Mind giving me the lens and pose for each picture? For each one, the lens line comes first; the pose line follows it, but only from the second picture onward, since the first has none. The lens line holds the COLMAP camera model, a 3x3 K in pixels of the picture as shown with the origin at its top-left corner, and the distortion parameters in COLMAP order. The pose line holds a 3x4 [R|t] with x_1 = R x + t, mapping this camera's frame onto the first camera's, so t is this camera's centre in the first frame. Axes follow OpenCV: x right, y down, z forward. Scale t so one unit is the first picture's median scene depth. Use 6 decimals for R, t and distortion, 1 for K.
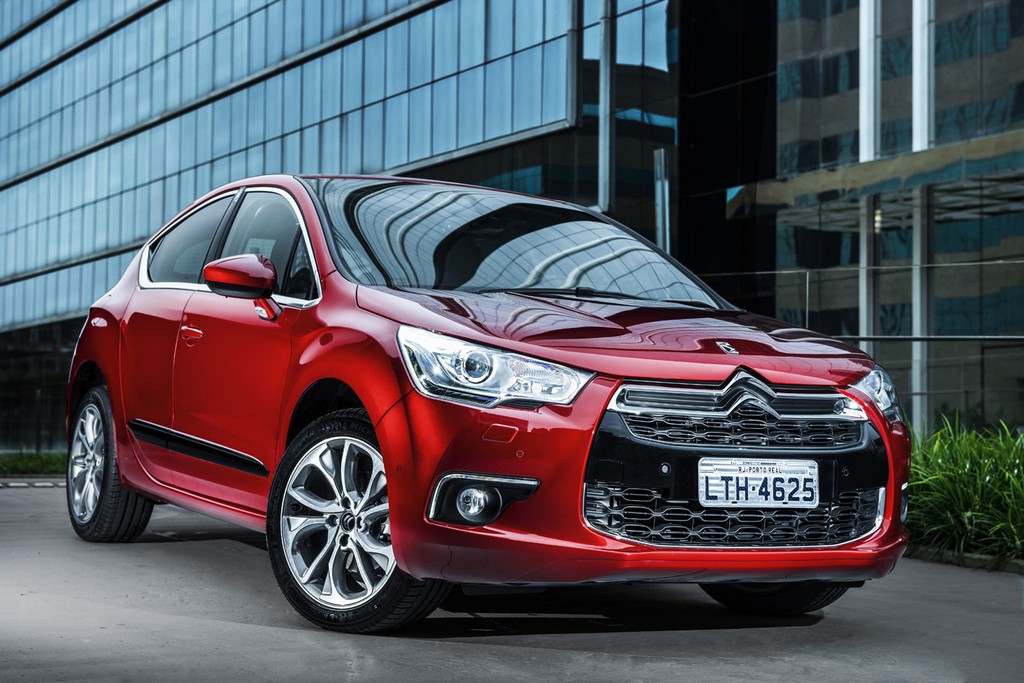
lens RADIAL K [[1836.2, 0, 512.0], [0, 1836.2, 341.5], [0, 0, 1]] dist [0.029913, 0.058092]
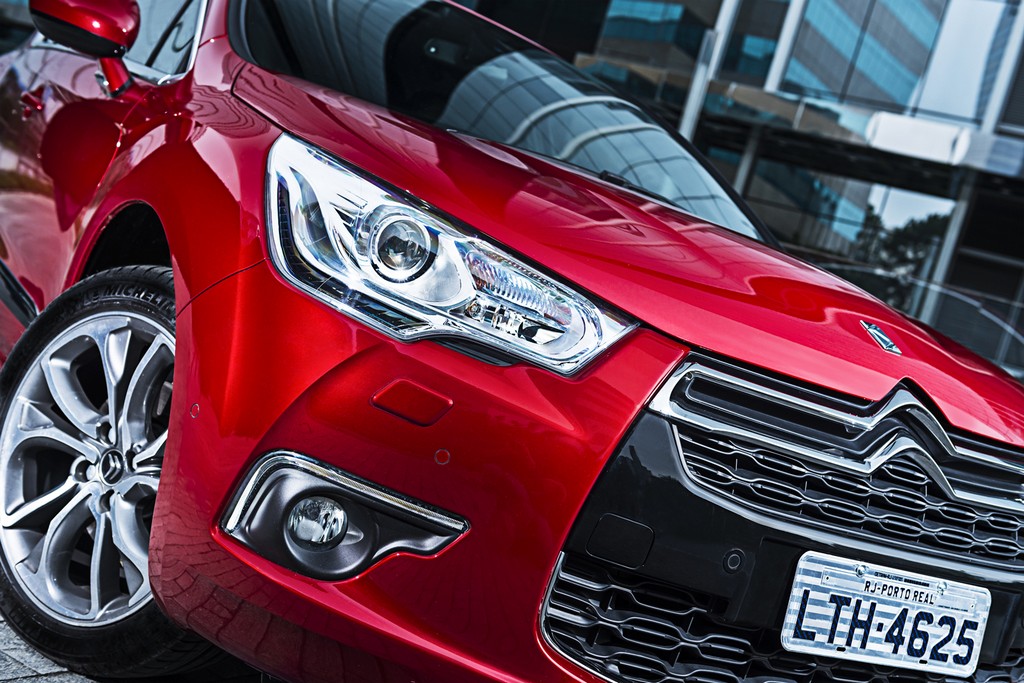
lens RADIAL K [[1284.3, 0, 512.0], [0, 1284.3, 341.5], [0, 0, 1]] dist [-0.136144, 0.006864]
pose [[0.965767, 0.249501, 0.071016, -0.008328], [-0.254365, 0.964537, 0.070473, 0.006418], [-0.050915, -0.086124, 0.994983, 0.654530]]
